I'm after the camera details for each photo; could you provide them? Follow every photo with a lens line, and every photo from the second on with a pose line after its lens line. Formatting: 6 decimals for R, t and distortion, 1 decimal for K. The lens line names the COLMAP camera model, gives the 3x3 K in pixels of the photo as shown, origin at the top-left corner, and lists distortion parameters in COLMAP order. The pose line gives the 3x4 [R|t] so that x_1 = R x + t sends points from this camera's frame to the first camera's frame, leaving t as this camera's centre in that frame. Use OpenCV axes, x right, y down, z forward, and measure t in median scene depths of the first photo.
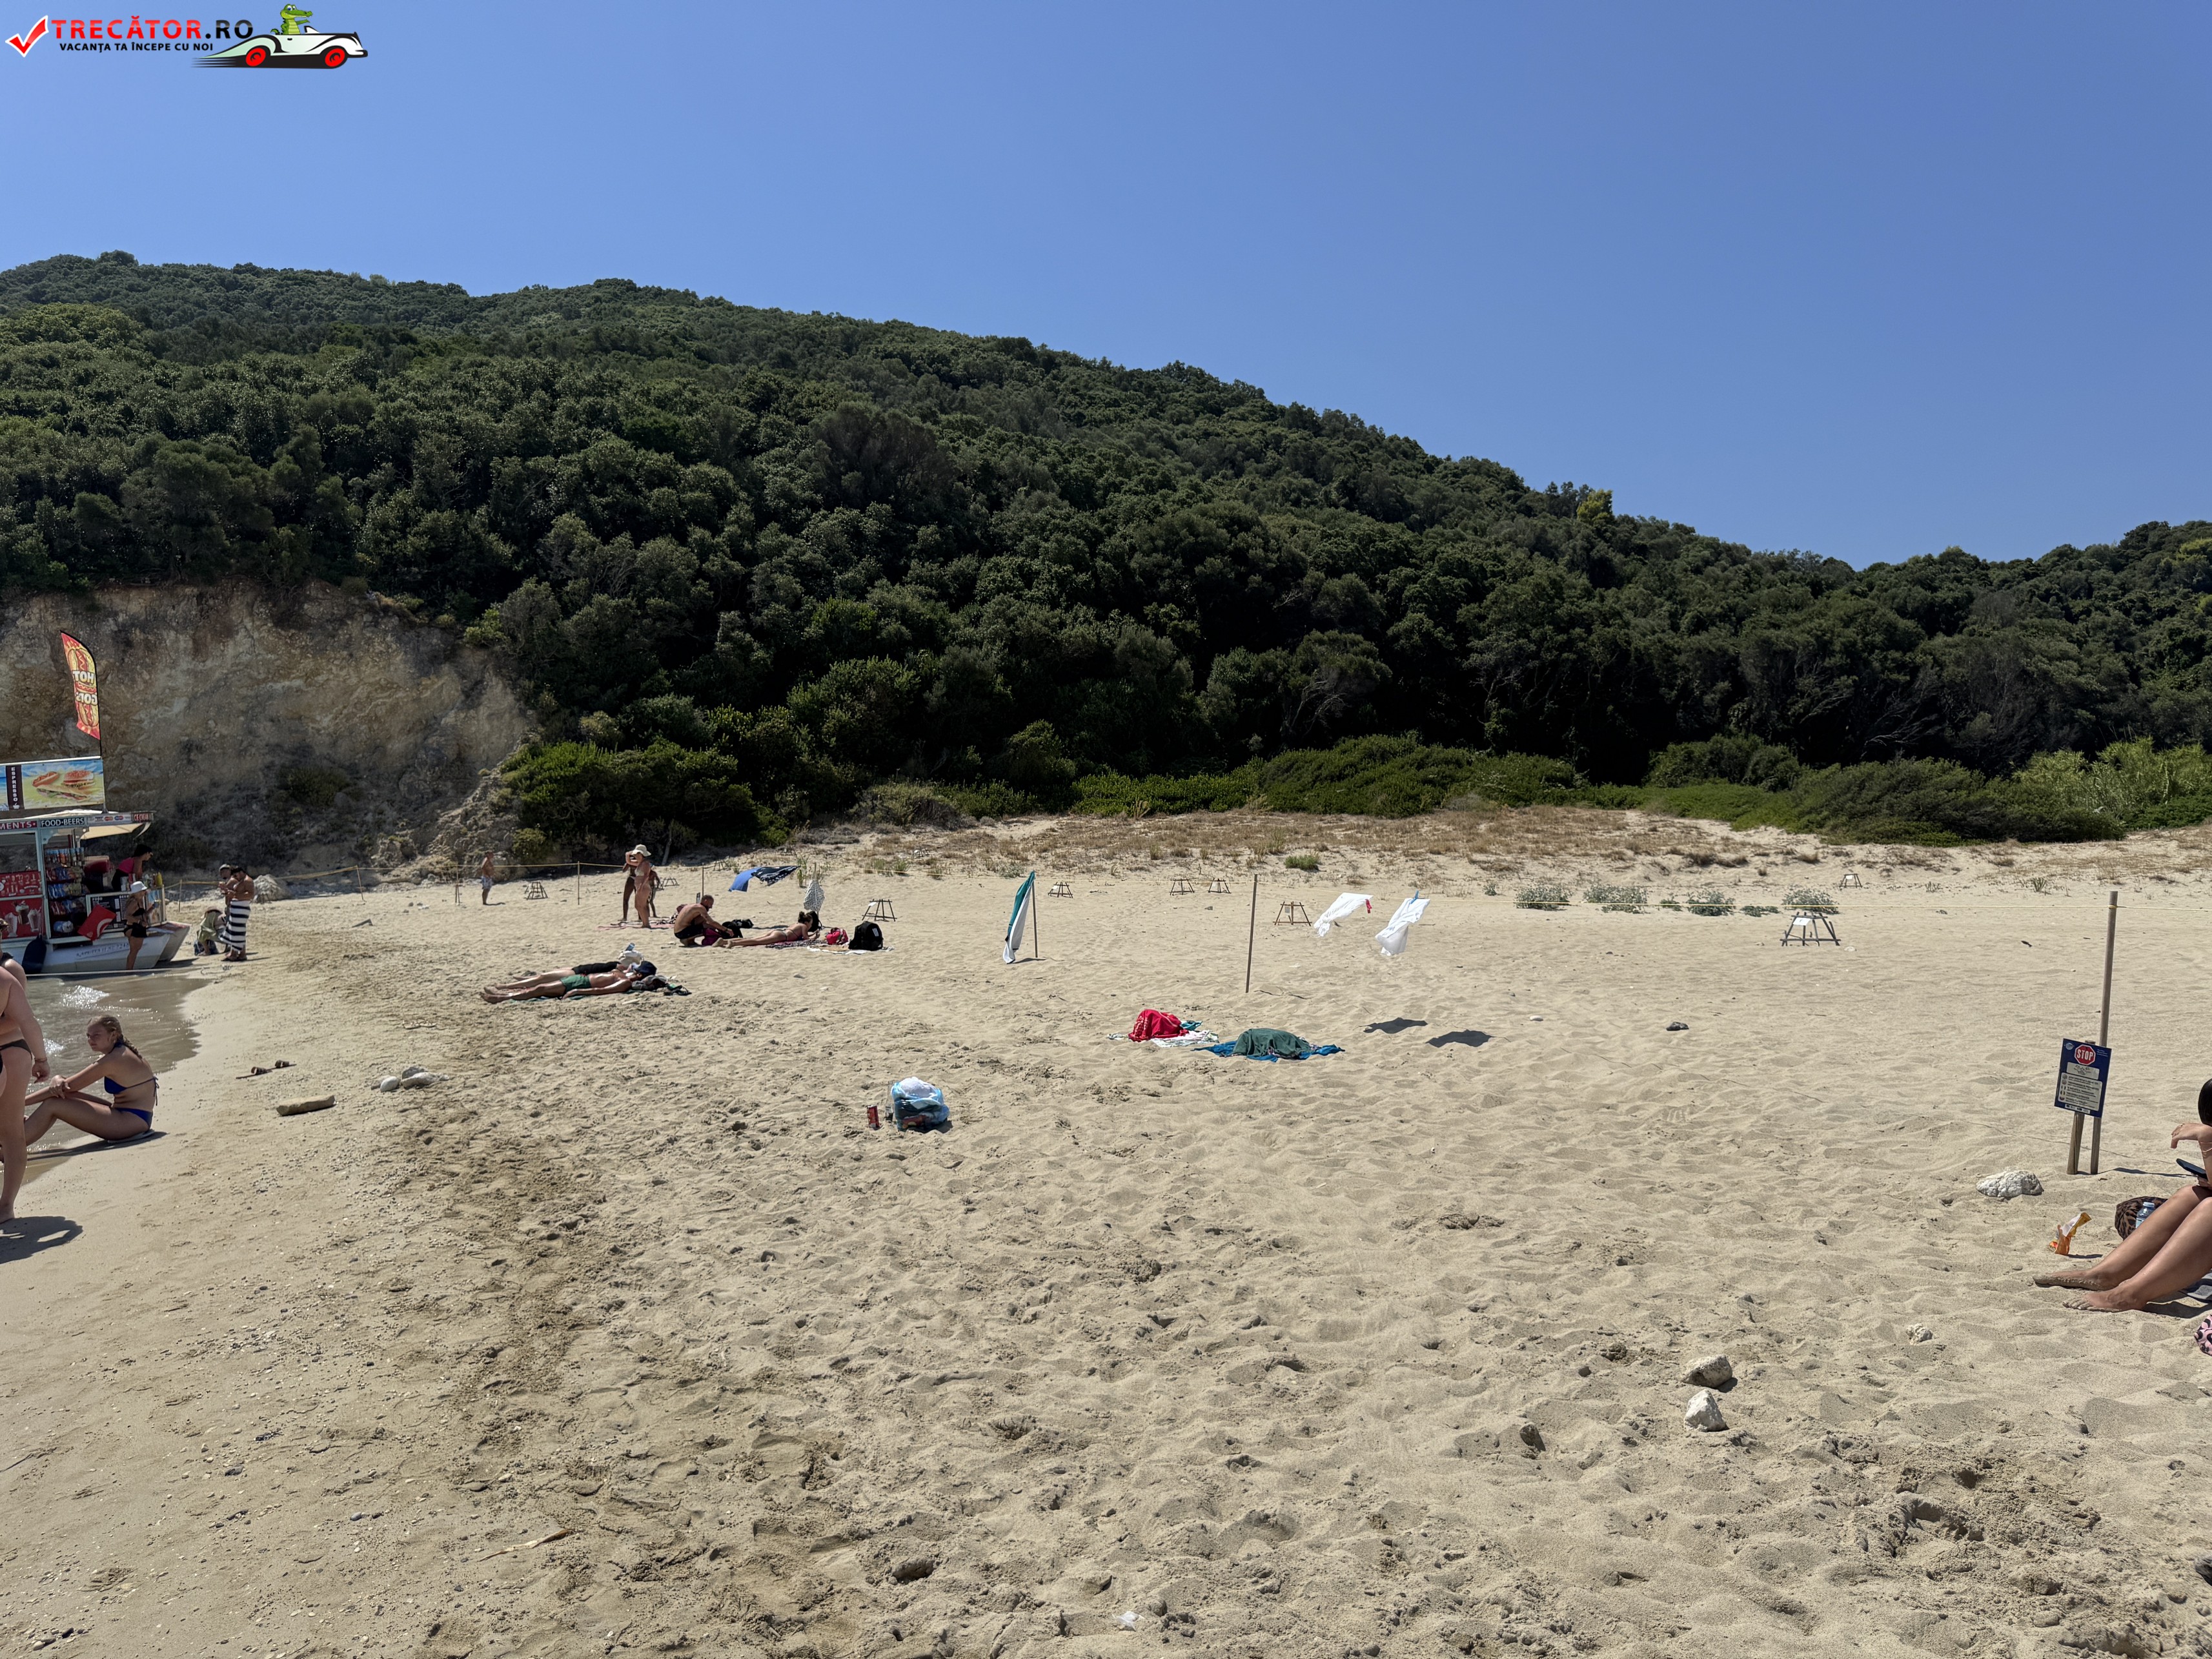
lens RADIAL K [[1573.4, 0, 1139.9], [0, 1573.4, 815.0], [0, 0, 1]] dist [0.034736, -0.054034]
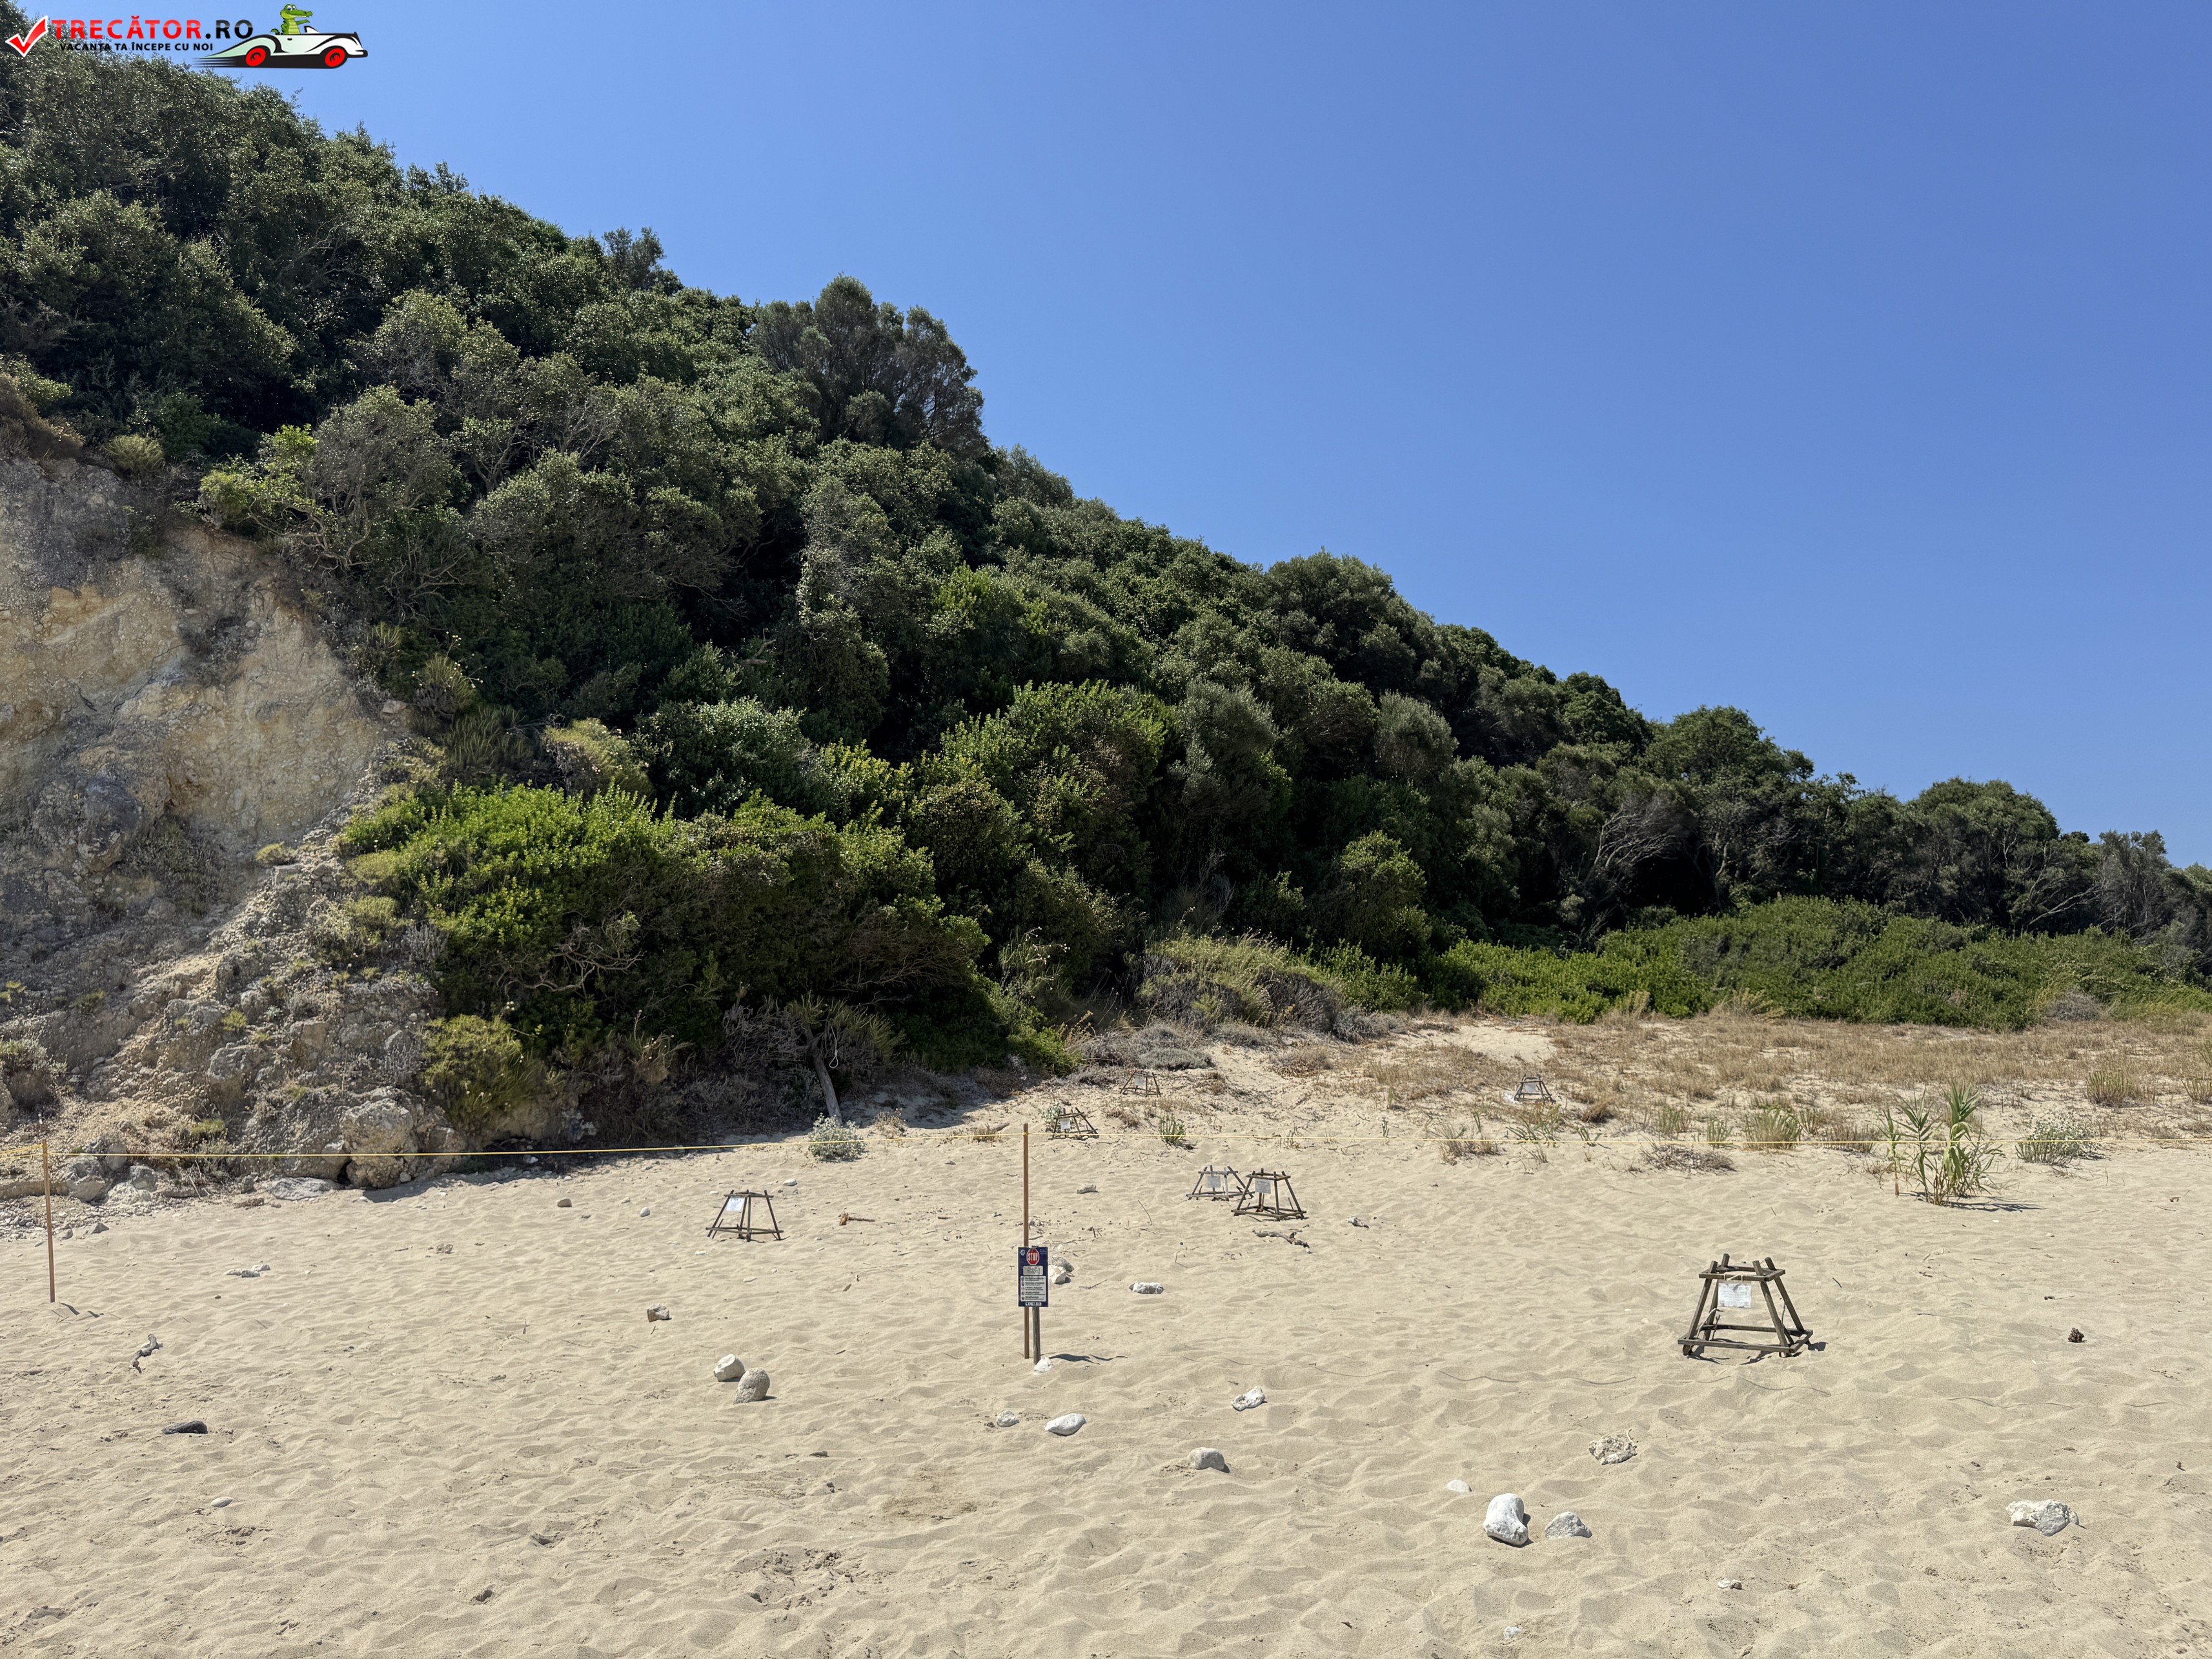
lens RADIAL K [[1573.4, 0, 1125.9], [0, 1573.4, 833.2], [0, 0, 1]] dist [0.034736, -0.054034]
pose [[0.937690, 0.054496, 0.343174, -0.349897], [-0.004933, 0.989613, -0.143672, 0.016220], [-0.347439, 0.133027, 0.928219, 0.601195]]
